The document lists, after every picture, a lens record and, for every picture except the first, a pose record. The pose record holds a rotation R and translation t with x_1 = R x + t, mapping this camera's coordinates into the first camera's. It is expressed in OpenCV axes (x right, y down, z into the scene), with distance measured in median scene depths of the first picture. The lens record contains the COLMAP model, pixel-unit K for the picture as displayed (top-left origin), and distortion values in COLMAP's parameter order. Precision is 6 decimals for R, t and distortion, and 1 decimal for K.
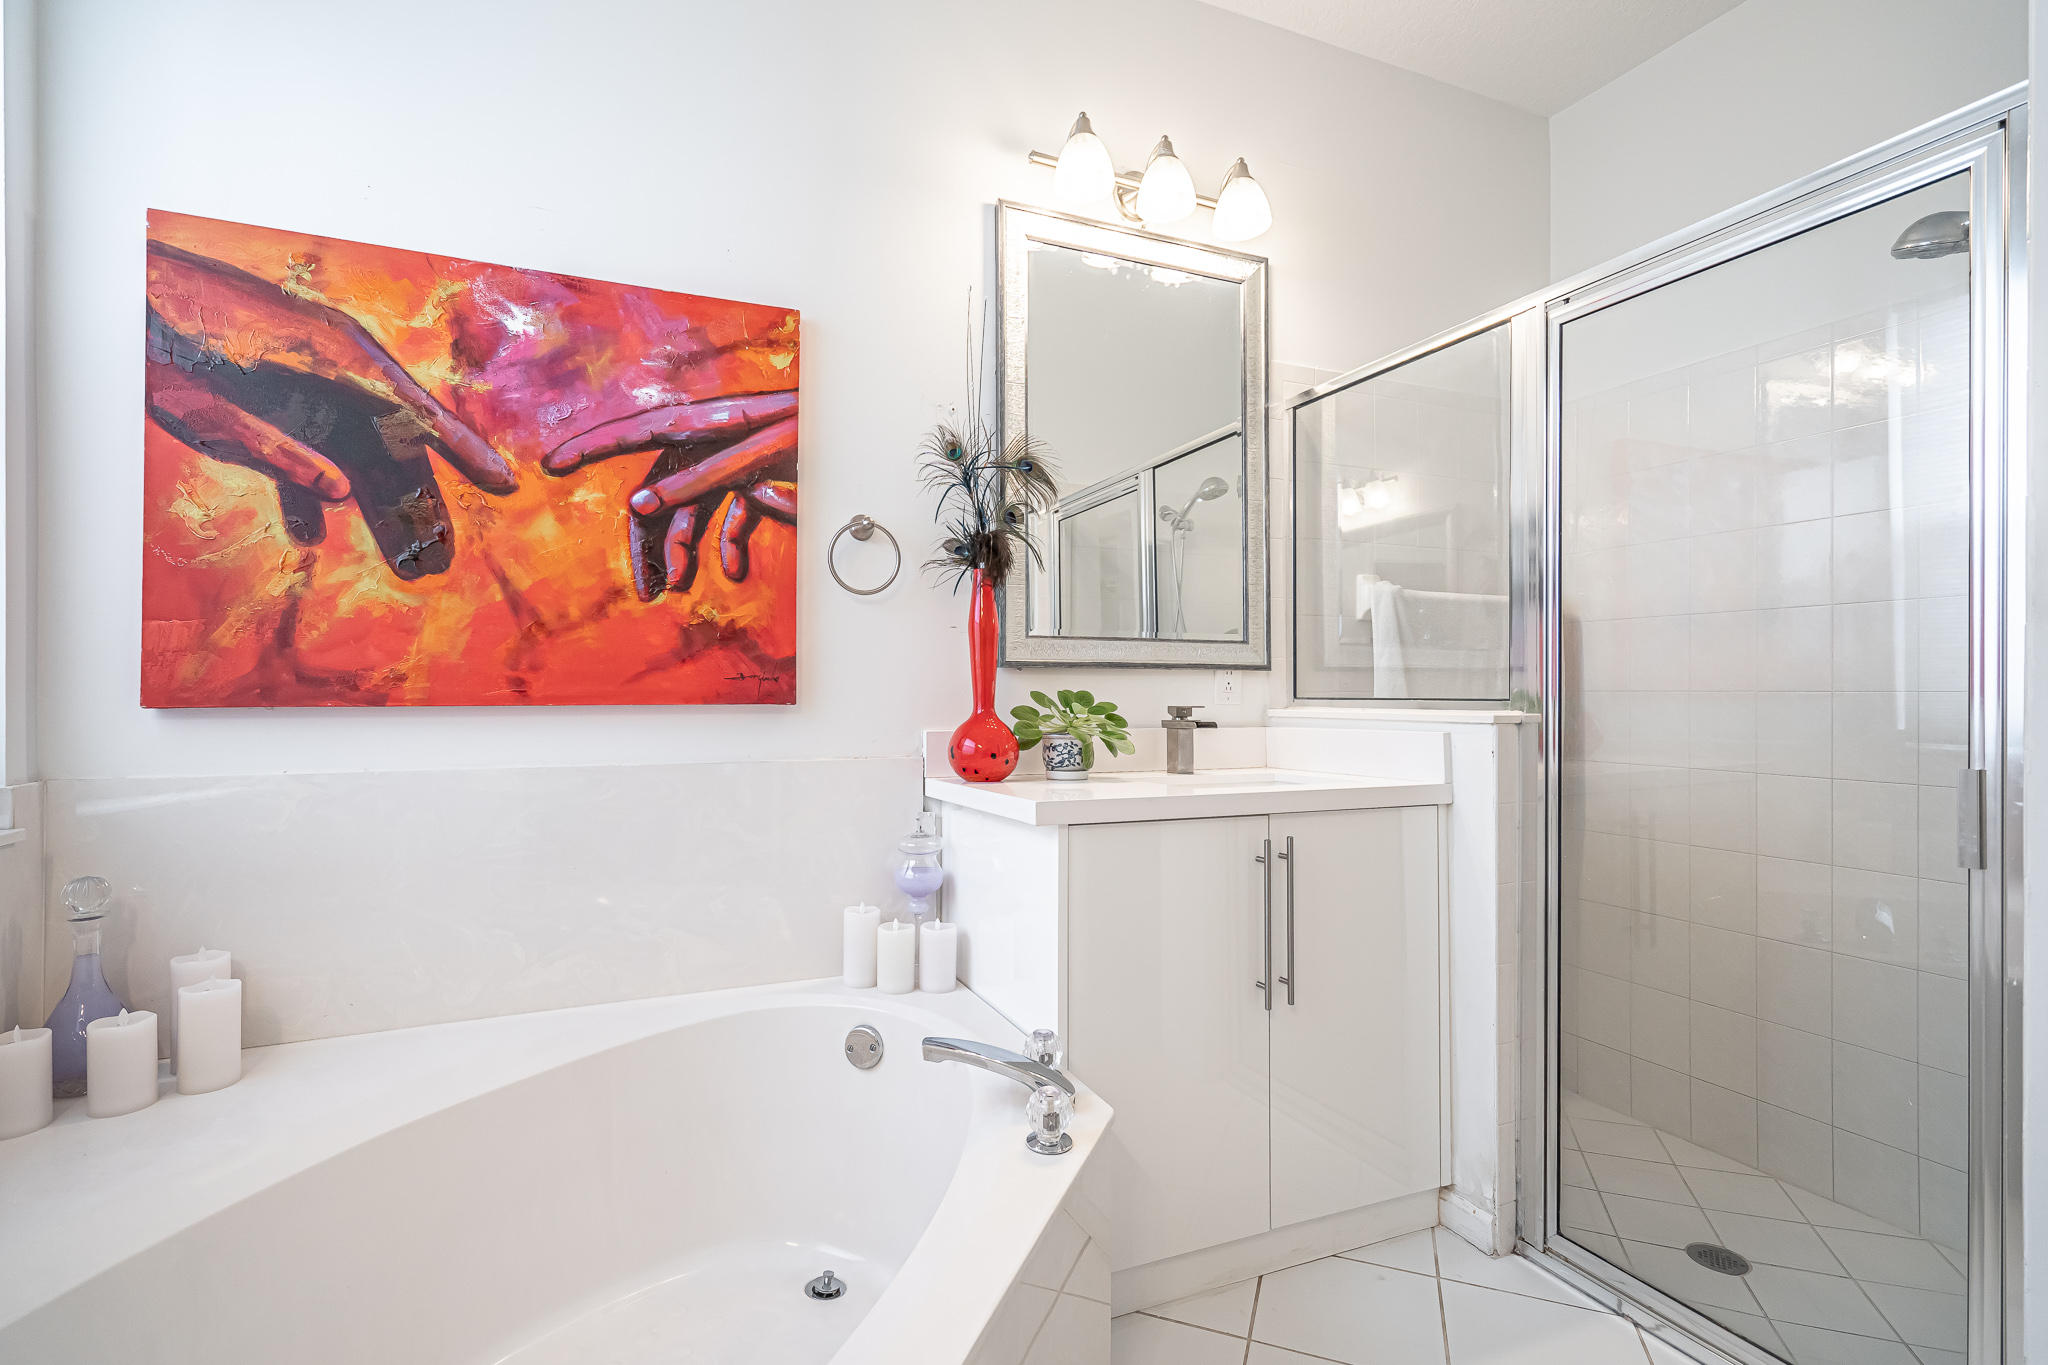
lens RADIAL K [[940.7, 0, 1015.9], [0, 940.7, 685.5], [0, 0, 1]] dist [-0.003824, 0.002440]
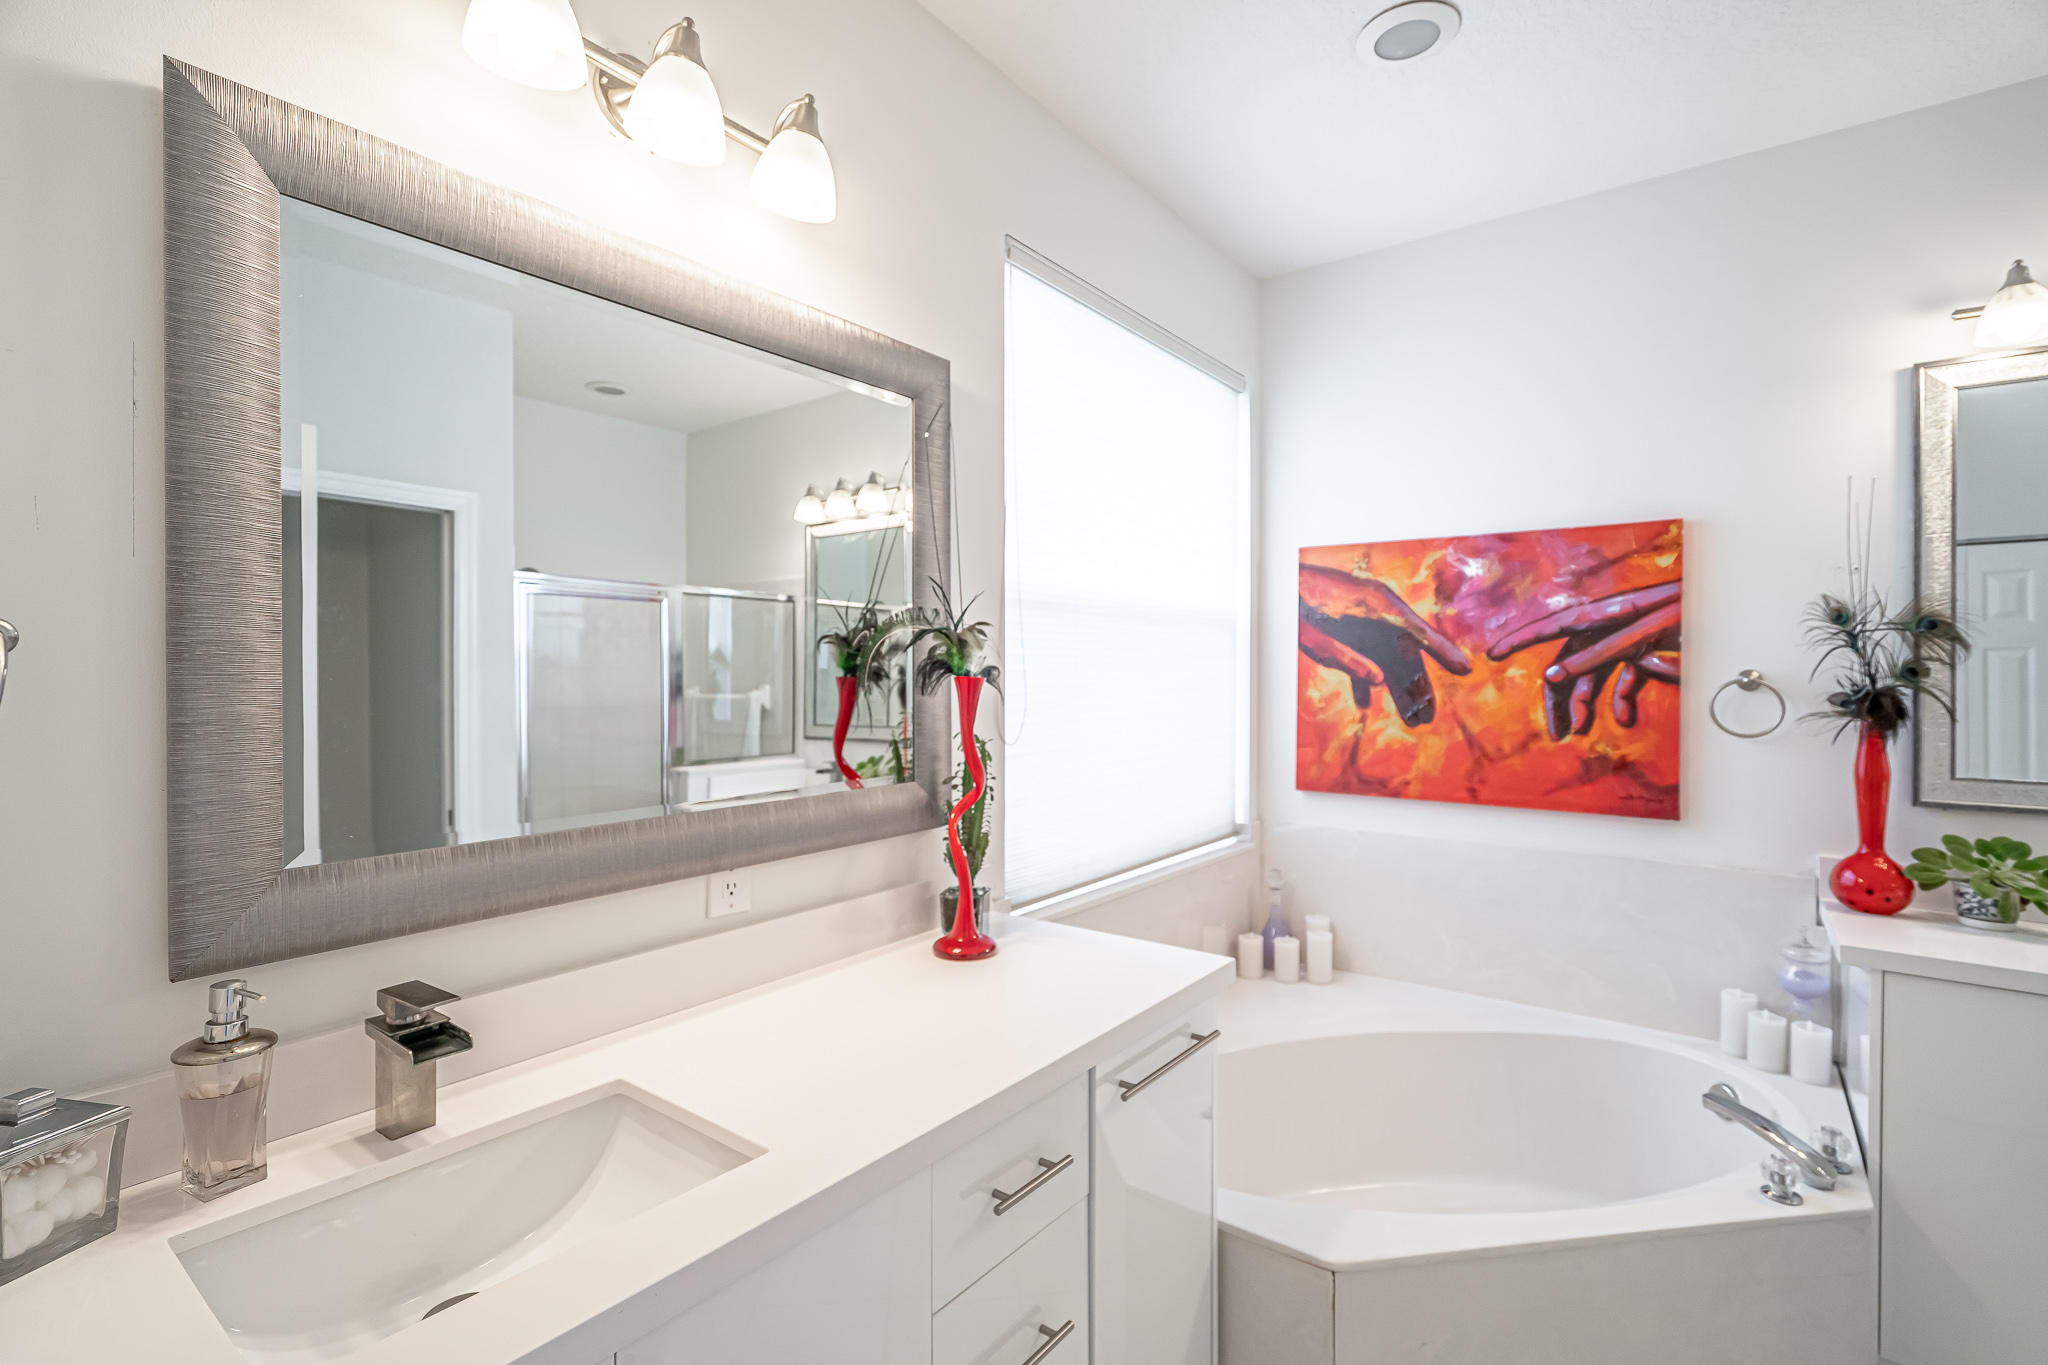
lens RADIAL K [[940.7, 0, 1015.1], [0, 940.7, 681.5], [0, 0, 1]] dist [-0.003824, 0.002440]
pose [[0.494456, 0.009120, -0.869155, 0.465893], [-0.000977, 0.999950, 0.009936, -0.196238], [0.869202, -0.004064, 0.494440, -0.464289]]
